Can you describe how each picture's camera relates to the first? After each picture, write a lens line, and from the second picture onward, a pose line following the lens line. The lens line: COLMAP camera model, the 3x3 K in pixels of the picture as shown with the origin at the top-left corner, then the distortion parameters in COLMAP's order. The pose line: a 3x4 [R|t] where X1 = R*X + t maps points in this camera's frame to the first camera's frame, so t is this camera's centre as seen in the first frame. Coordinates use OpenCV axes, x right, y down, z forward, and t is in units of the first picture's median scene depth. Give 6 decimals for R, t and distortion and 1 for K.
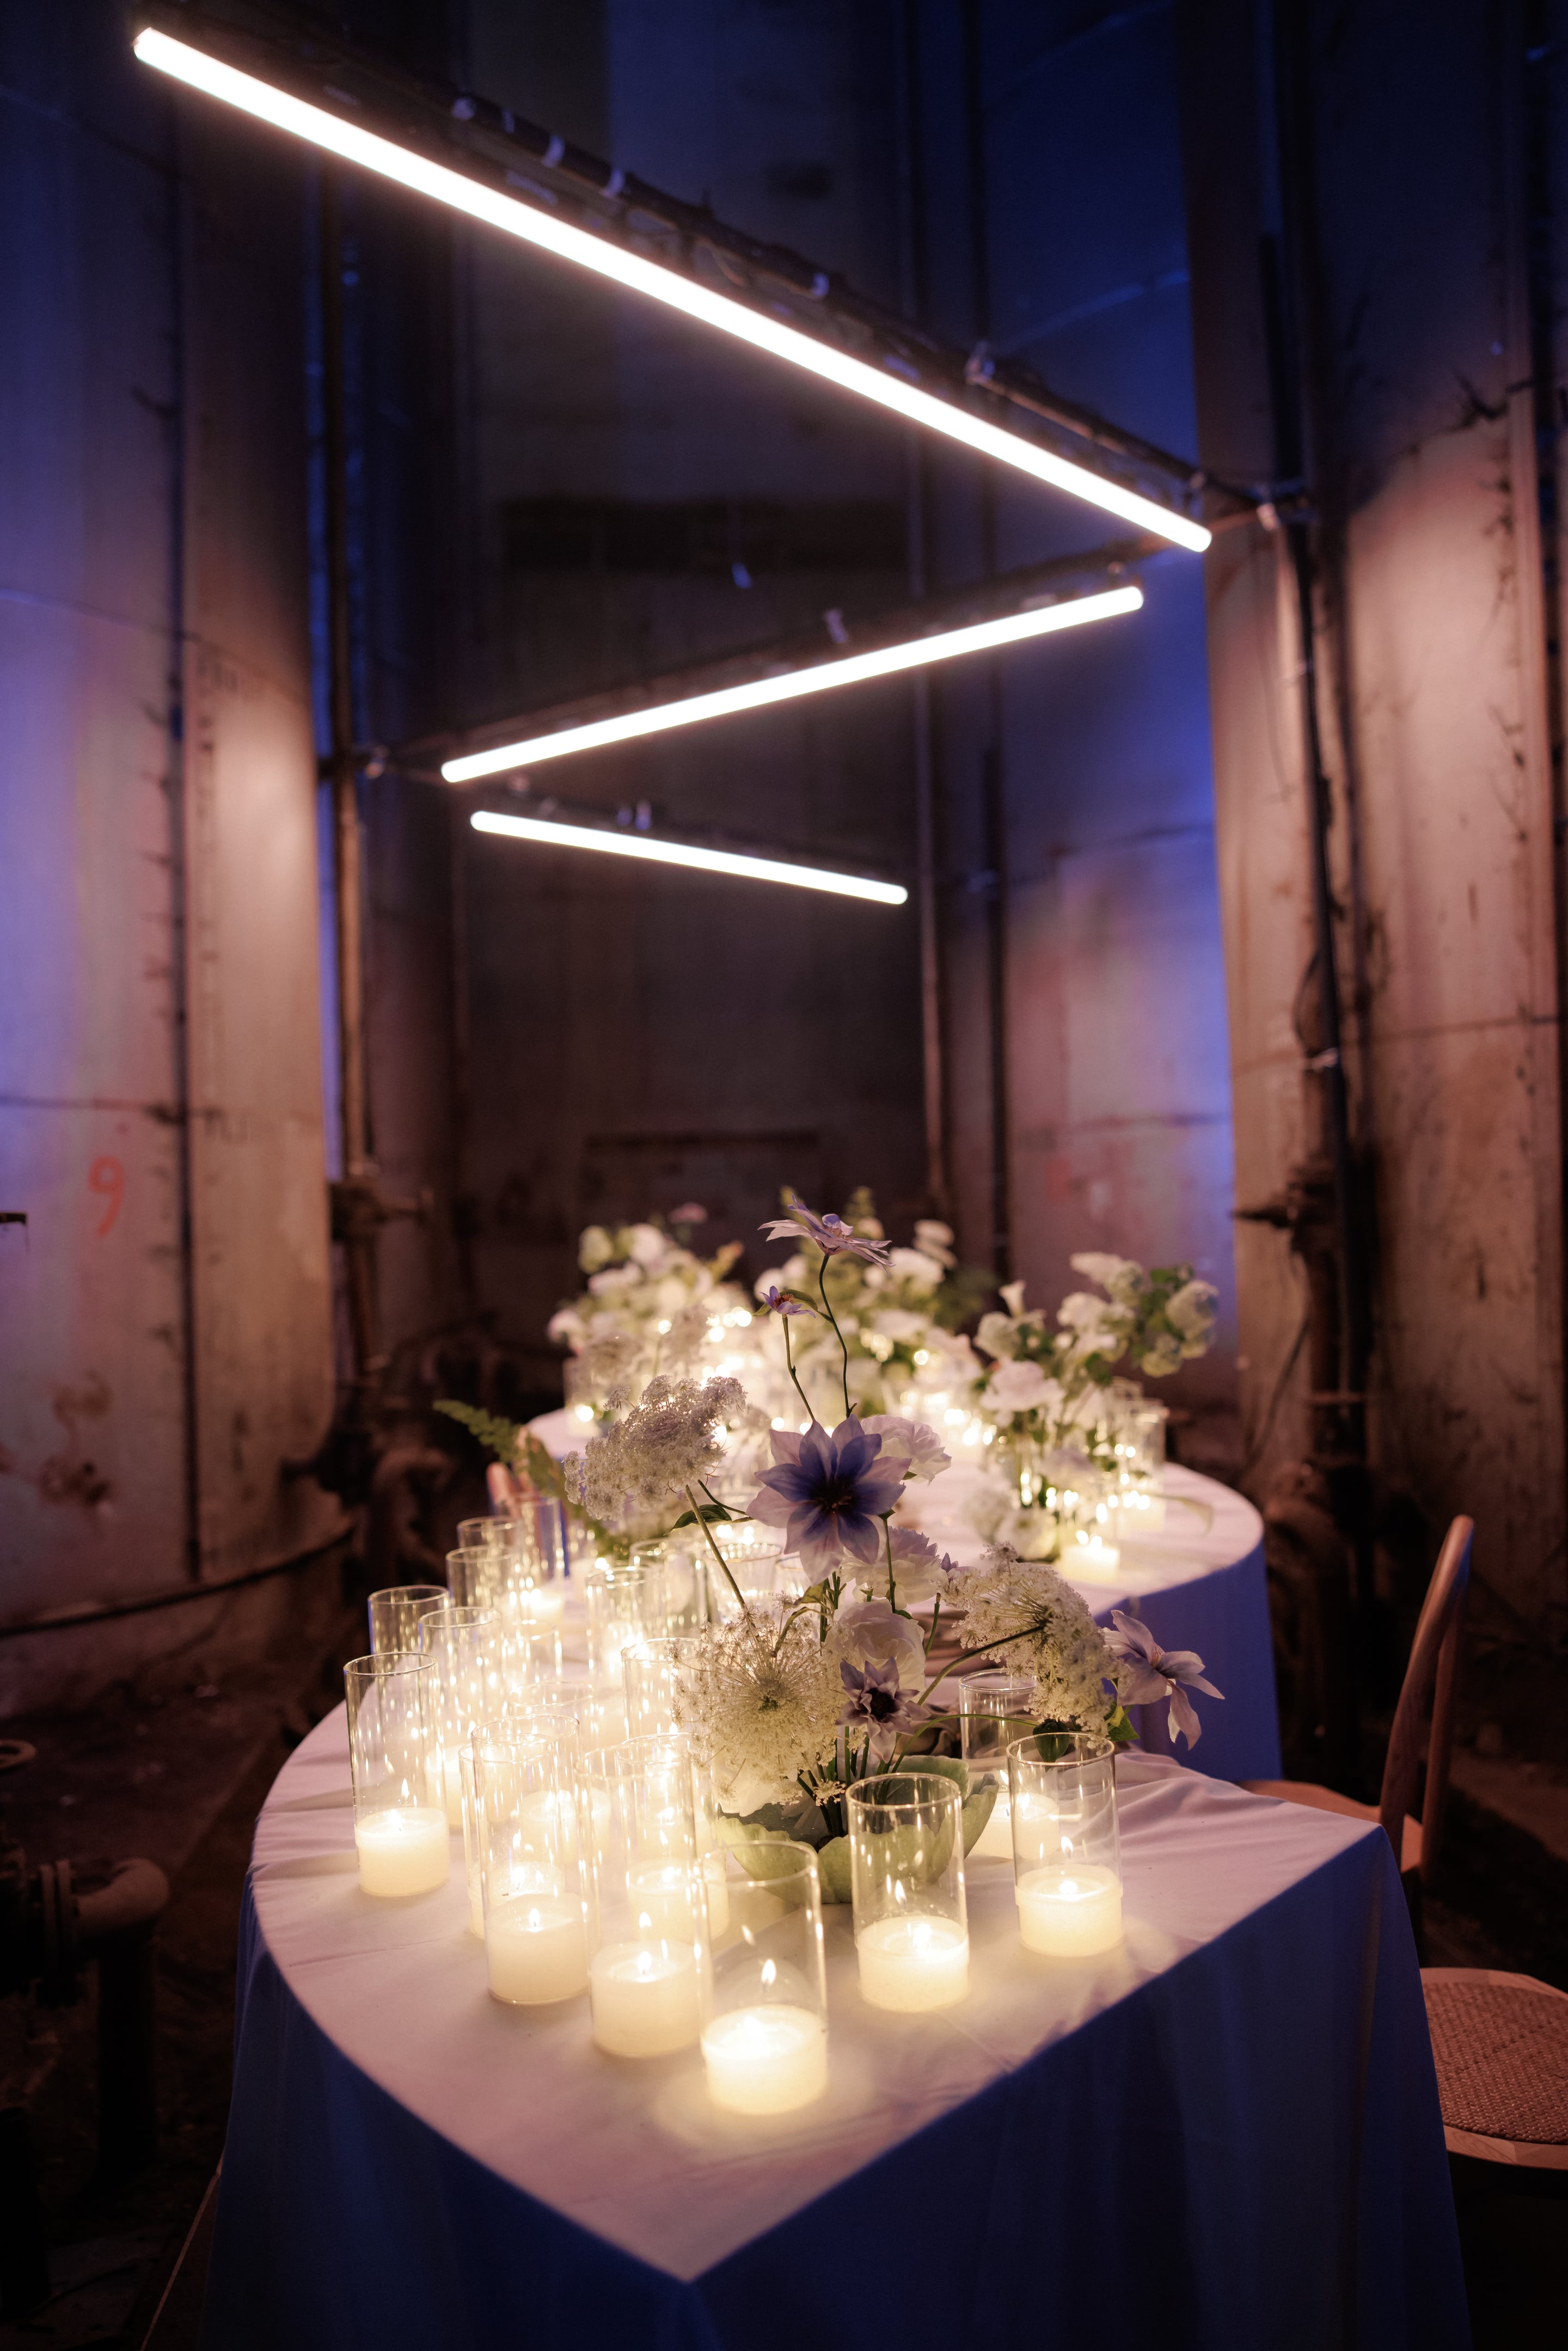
lens RADIAL K [[1884.7, 0, 779.3], [0, 1884.7, 1186.4], [0, 0, 1]] dist [-0.052130, 0.011458]
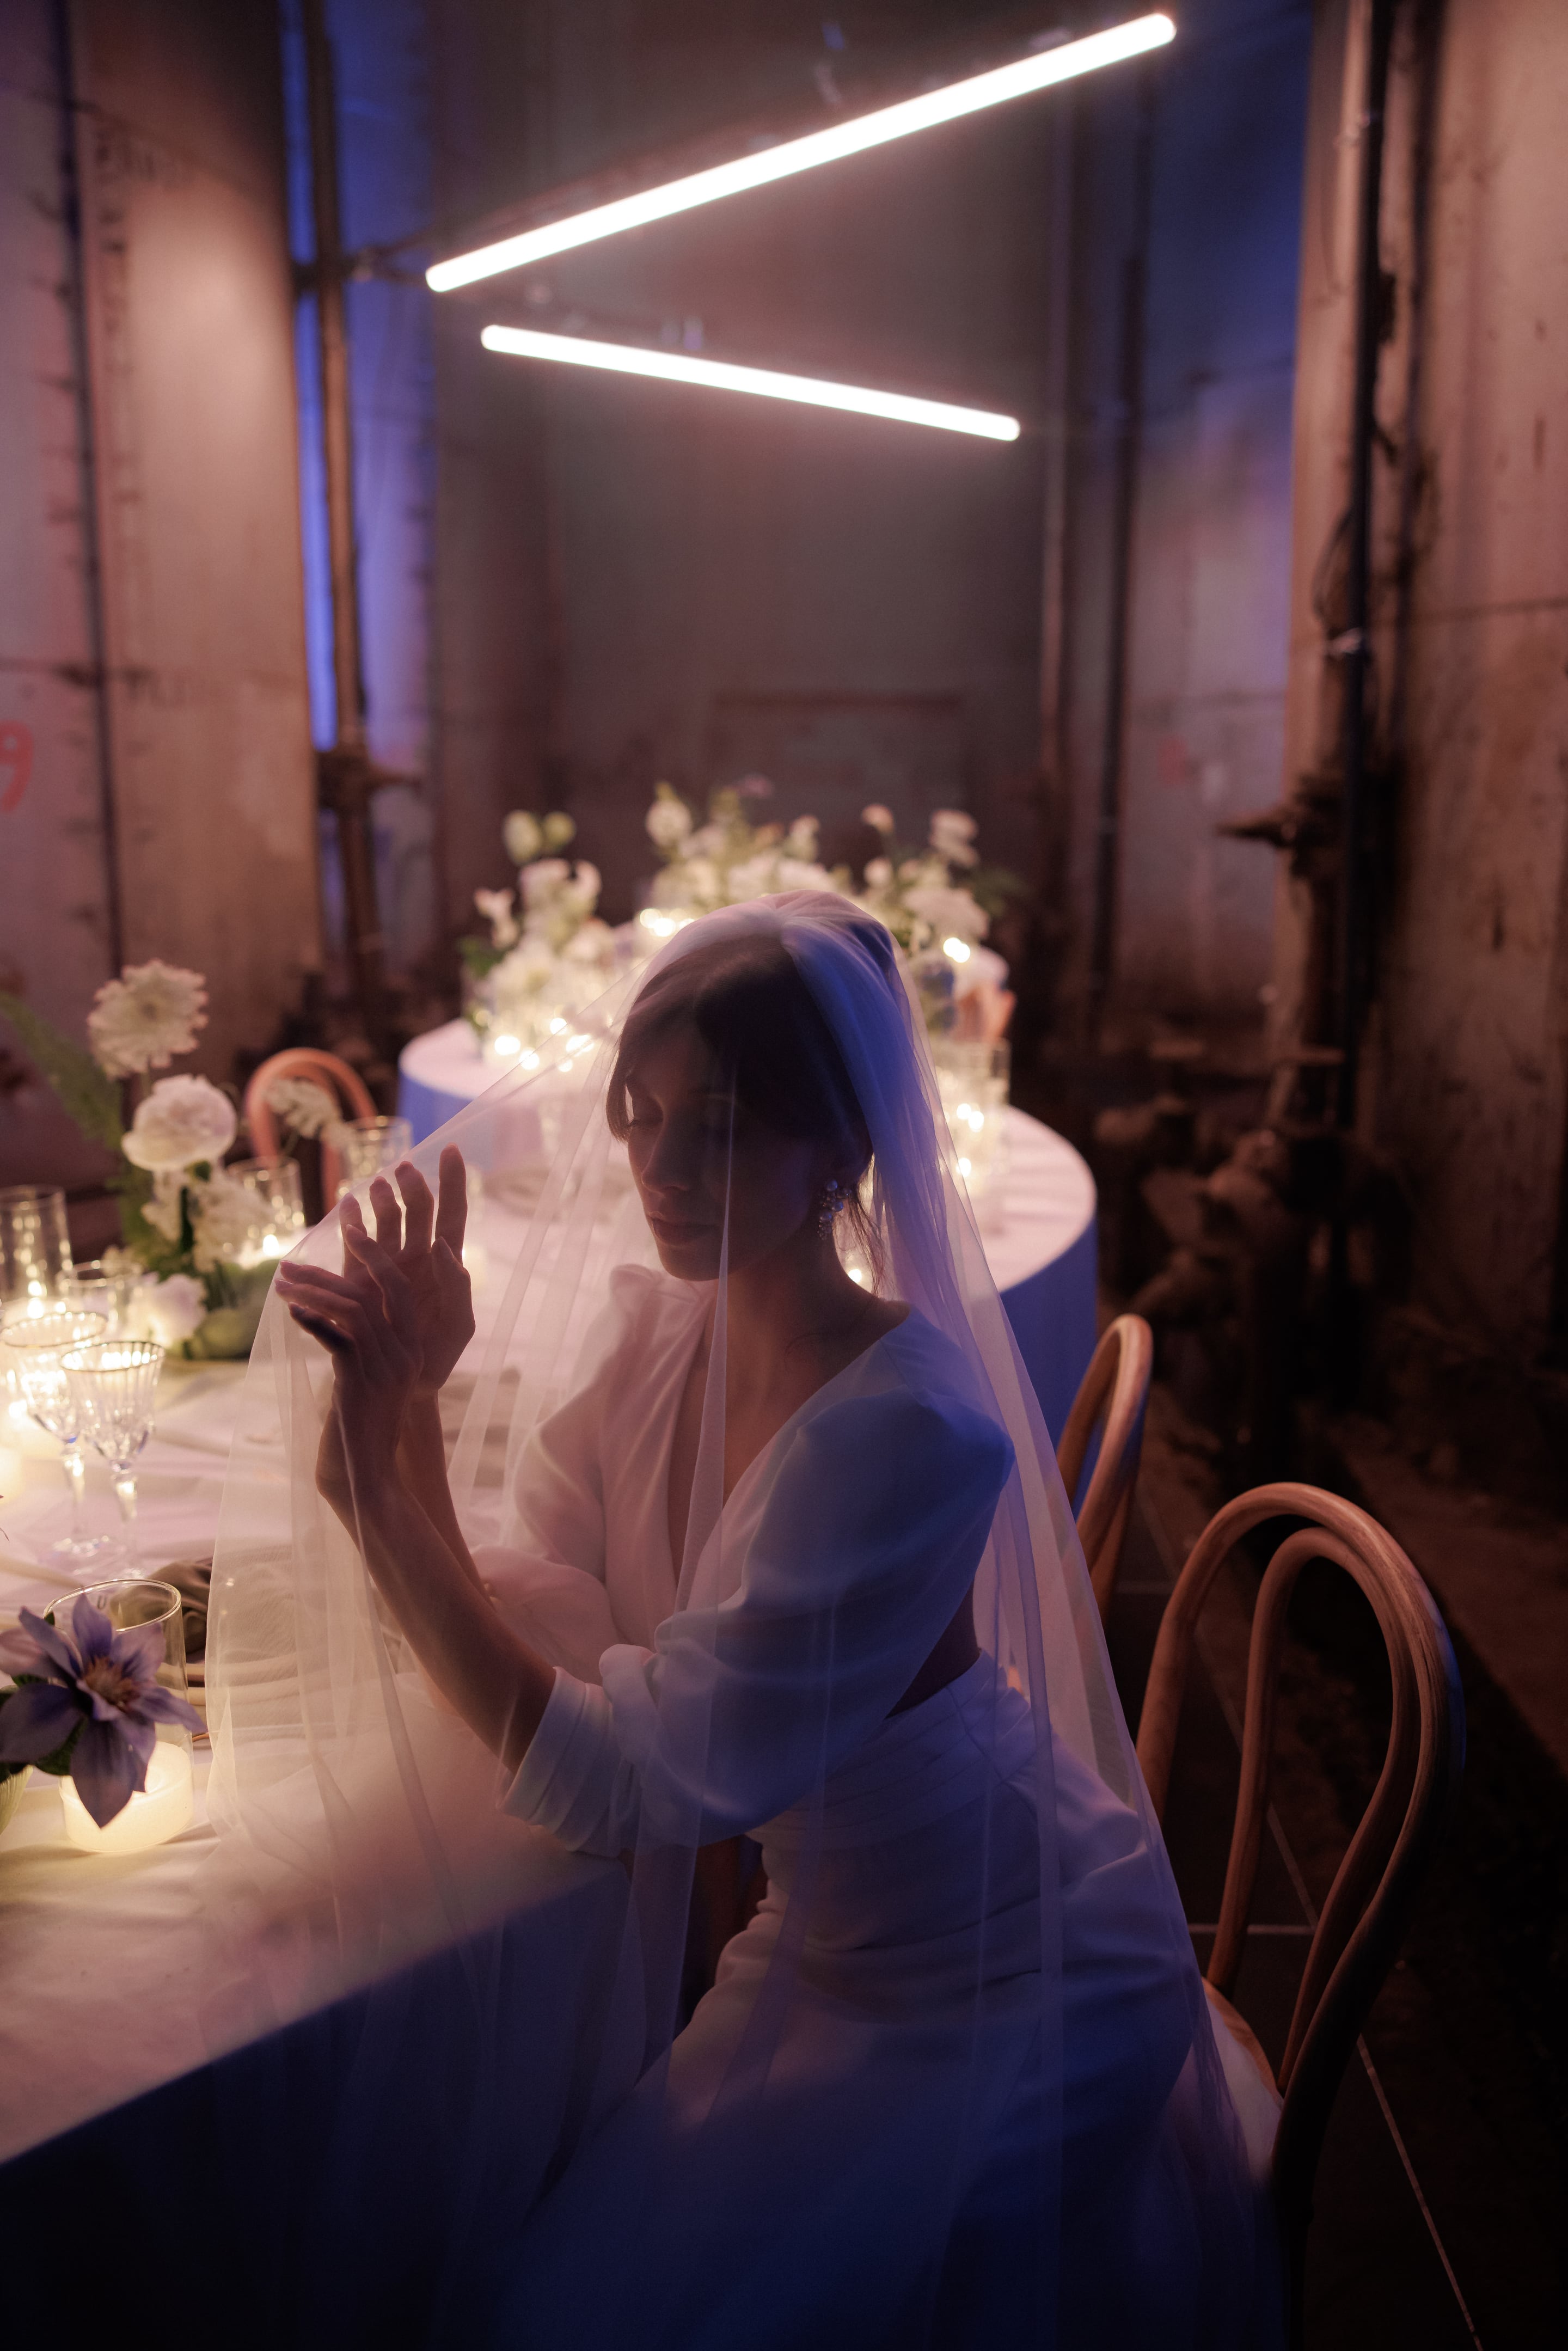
lens RADIAL K [[1875.0, 0, 749.3], [0, 1875.0, 1166.4], [0, 0, 1]] dist [-0.086172, 0.084817]
pose [[0.989804, 0.057439, -0.130339, 0.150157], [-0.026829, 0.973887, 0.225442, -0.020303], [0.139885, -0.219647, 0.965499, 0.136258]]
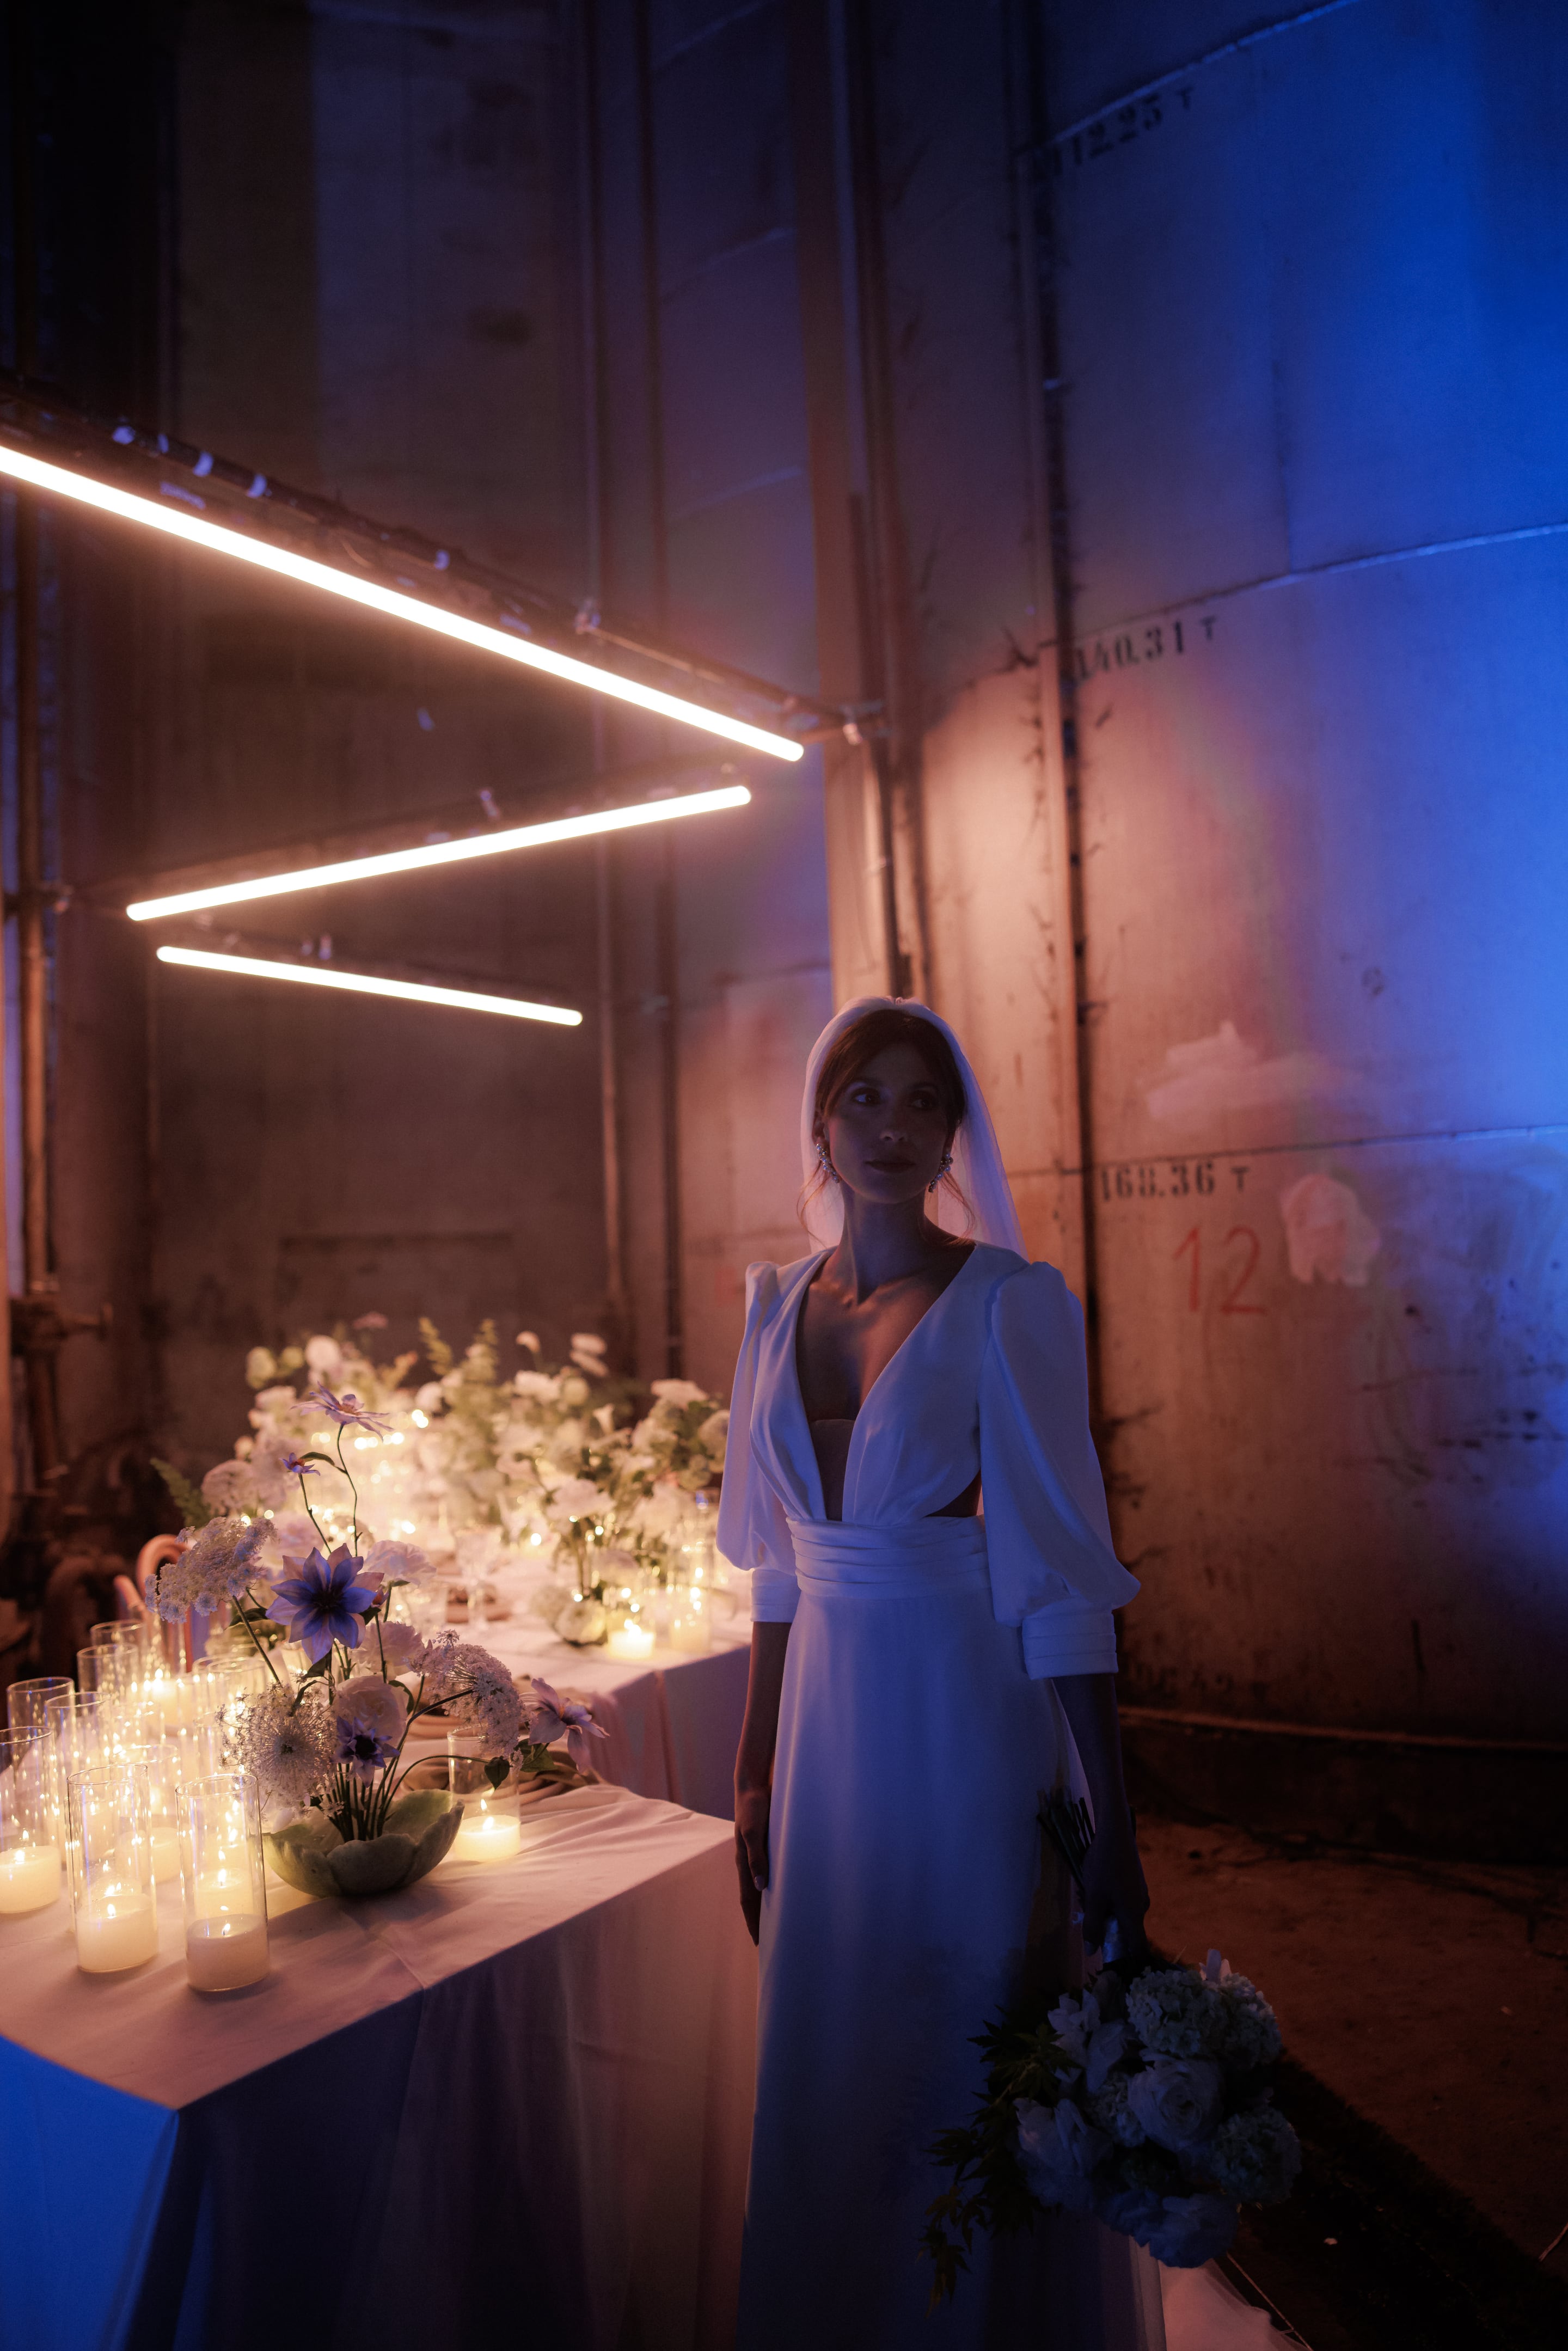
lens RADIAL K [[1892.9, 0, 797.1], [0, 1892.9, 1167.6], [0, 0, 1]] dist [-0.057805, 0.002905]
pose [[0.988104, 0.002447, 0.153765, 0.046189], [0.005848, 0.998552, -0.053467, -0.024857], [-0.153673, 0.053730, 0.986660, -0.140136]]
